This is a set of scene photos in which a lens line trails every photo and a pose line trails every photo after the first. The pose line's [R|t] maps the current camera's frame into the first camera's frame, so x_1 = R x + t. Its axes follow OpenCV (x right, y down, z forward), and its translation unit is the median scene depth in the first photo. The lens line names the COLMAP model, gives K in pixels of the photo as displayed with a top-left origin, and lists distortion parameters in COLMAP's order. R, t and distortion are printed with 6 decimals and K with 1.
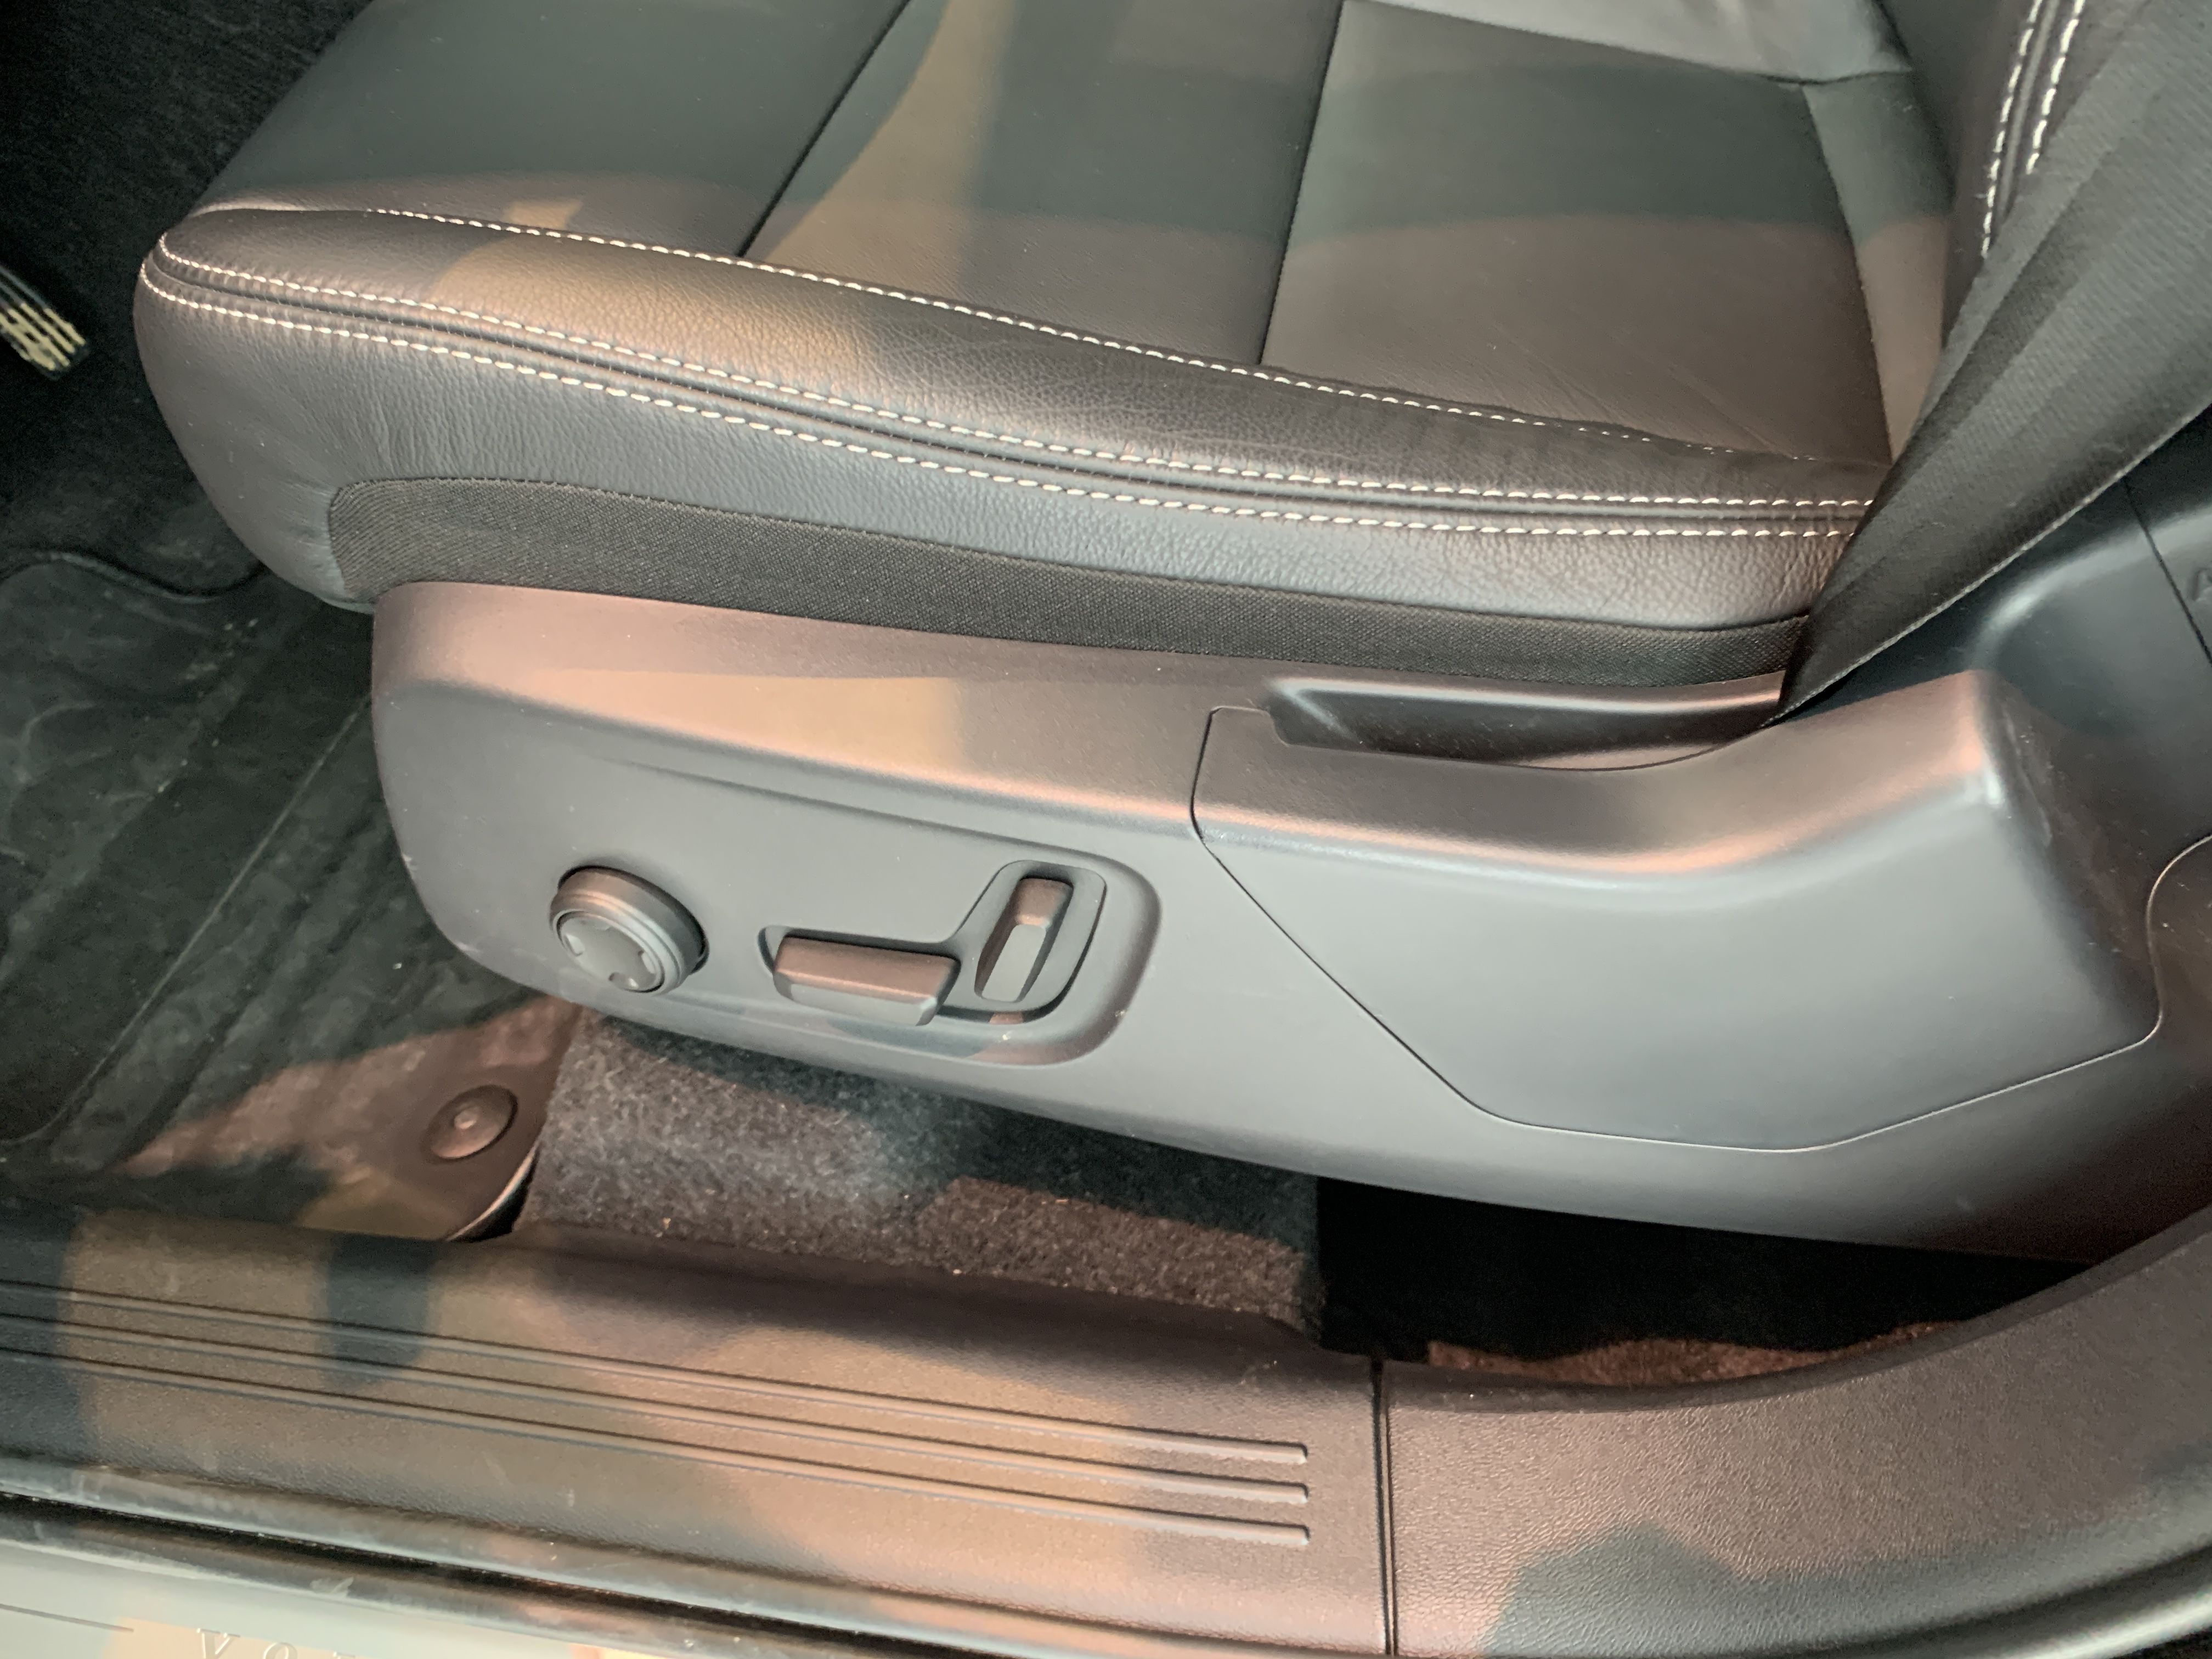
lens RADIAL K [[1671.6, 0, 1098.6], [0, 1671.6, 820.7], [0, 0, 1]] dist [0.071165, -0.133289]
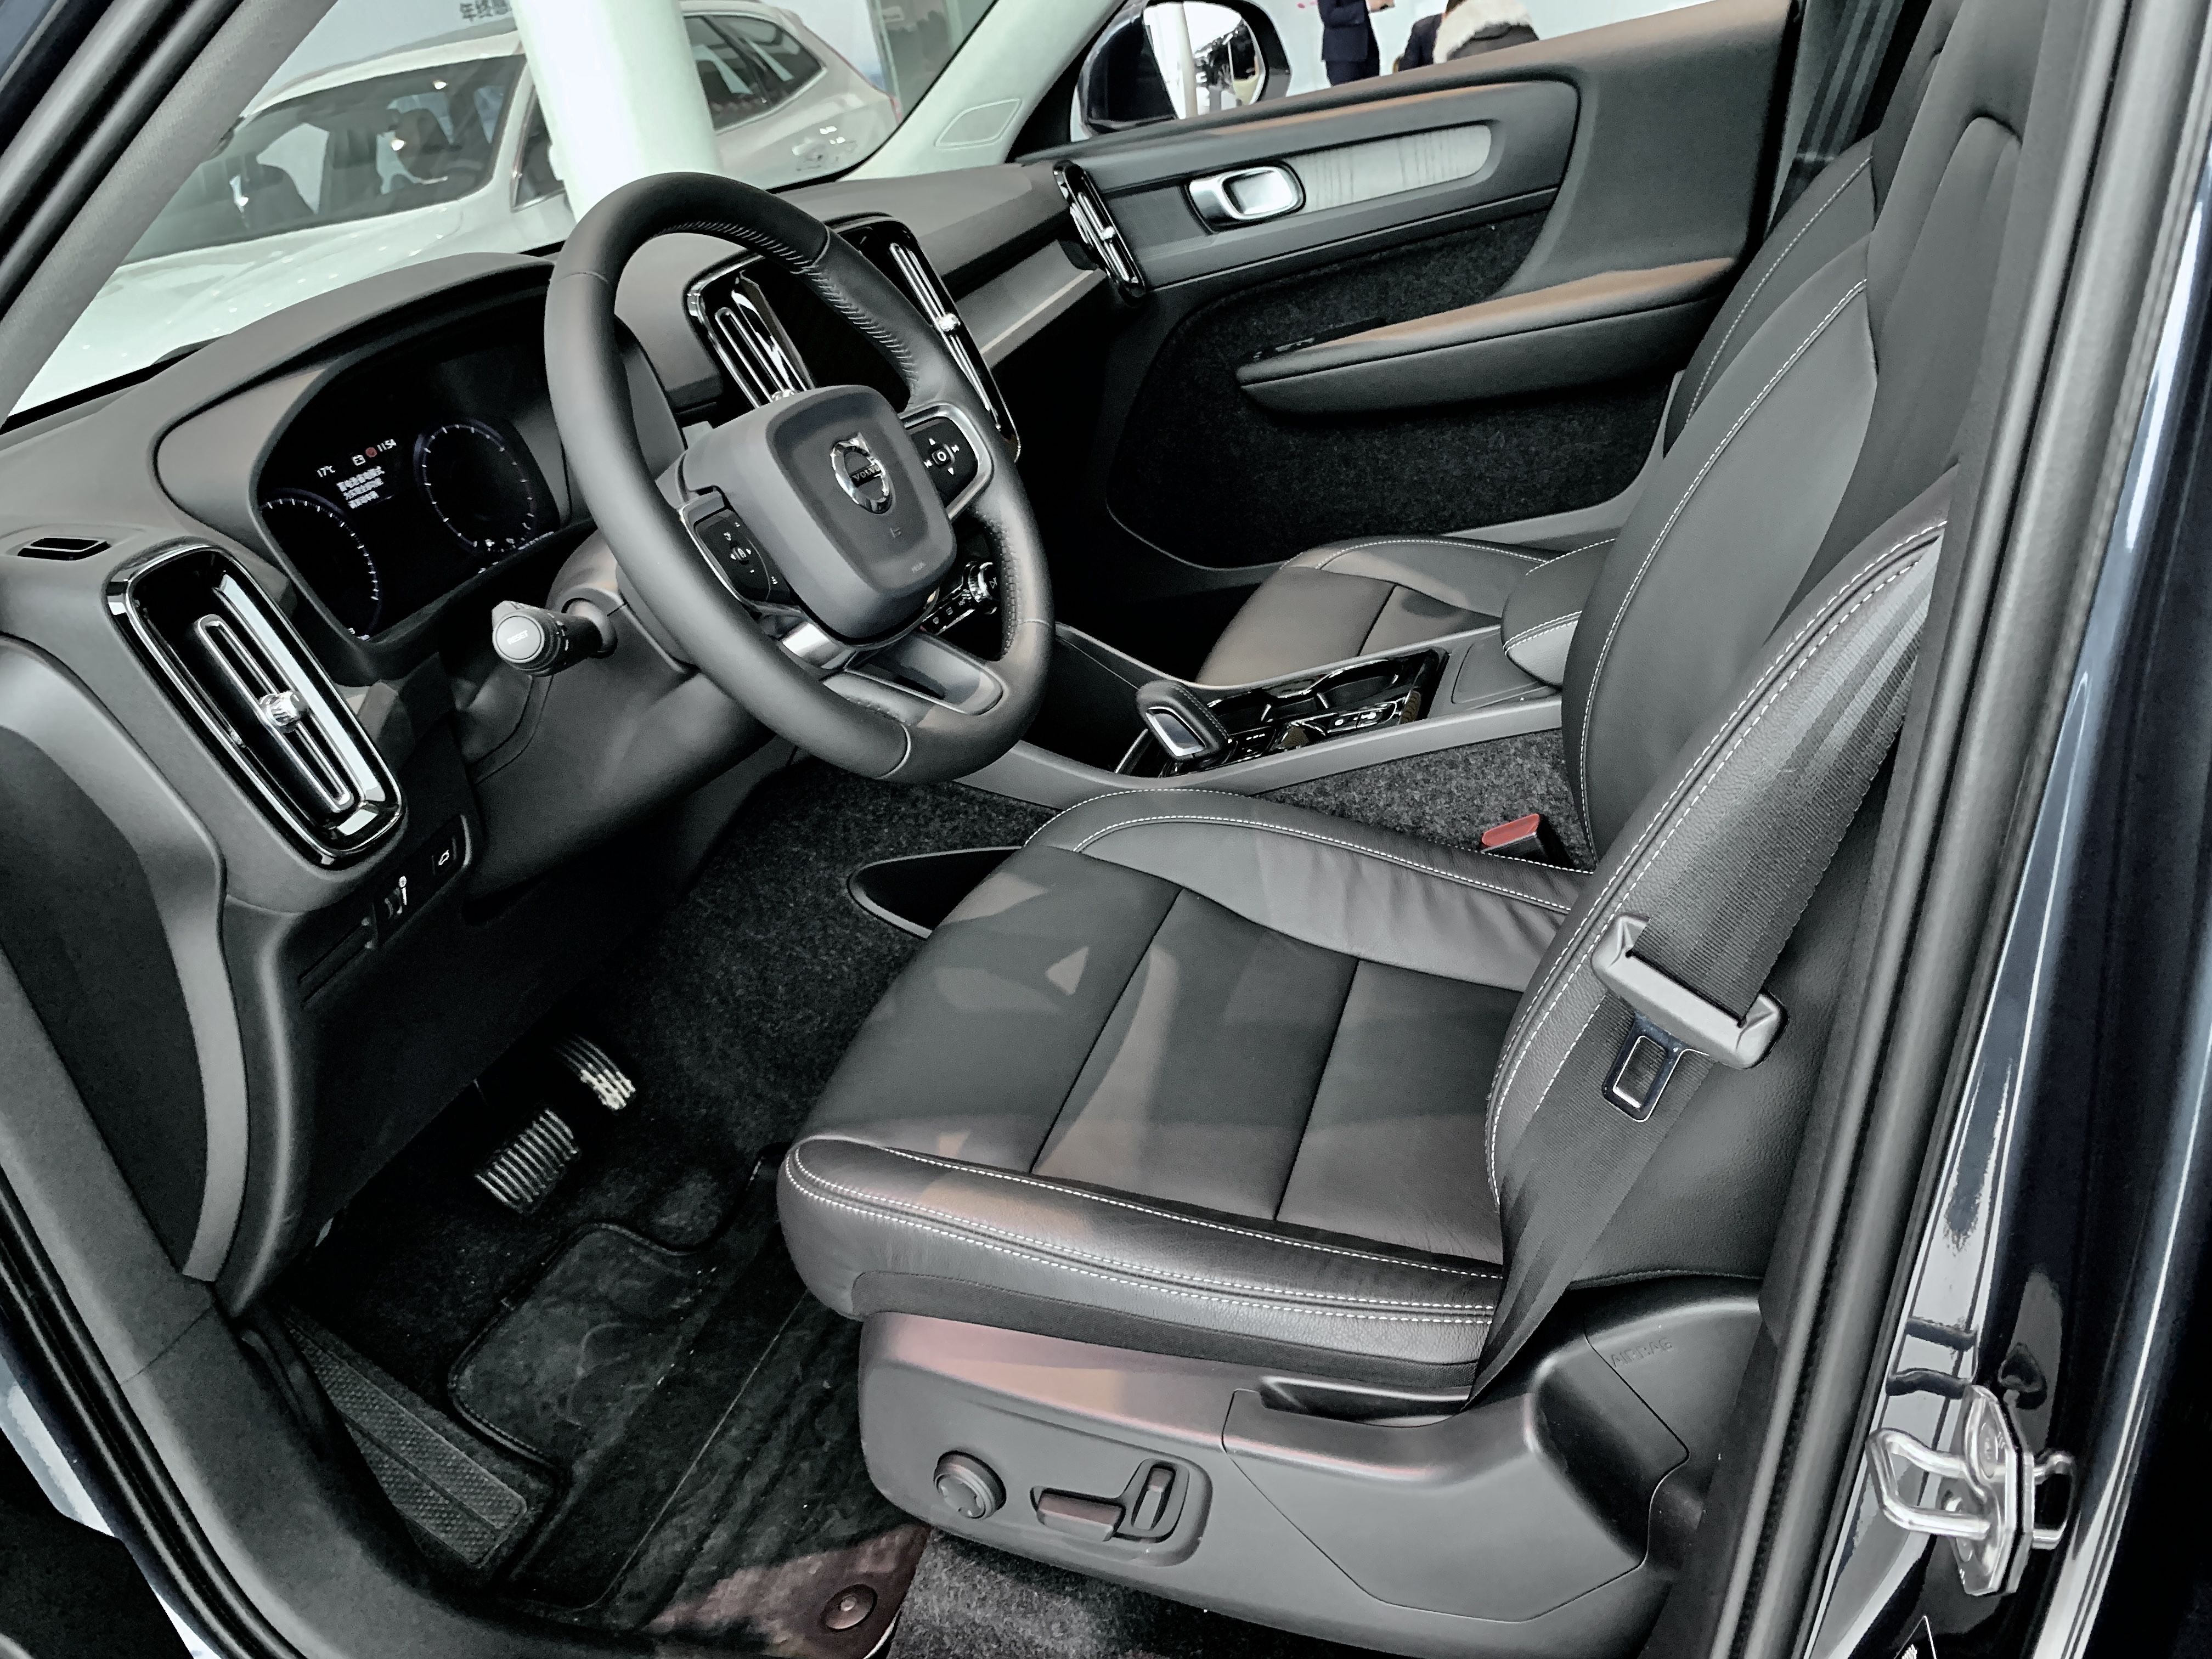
lens RADIAL K [[1671.6, 0, 1098.6], [0, 1671.6, 820.7], [0, 0, 1]] dist [0.071165, -0.133289]
pose [[0.989403, -0.013641, -0.144556, 0.125682], [-0.033346, 0.947619, -0.317657, -0.037795], [0.141317, 0.319111, 0.937122, -0.786062]]
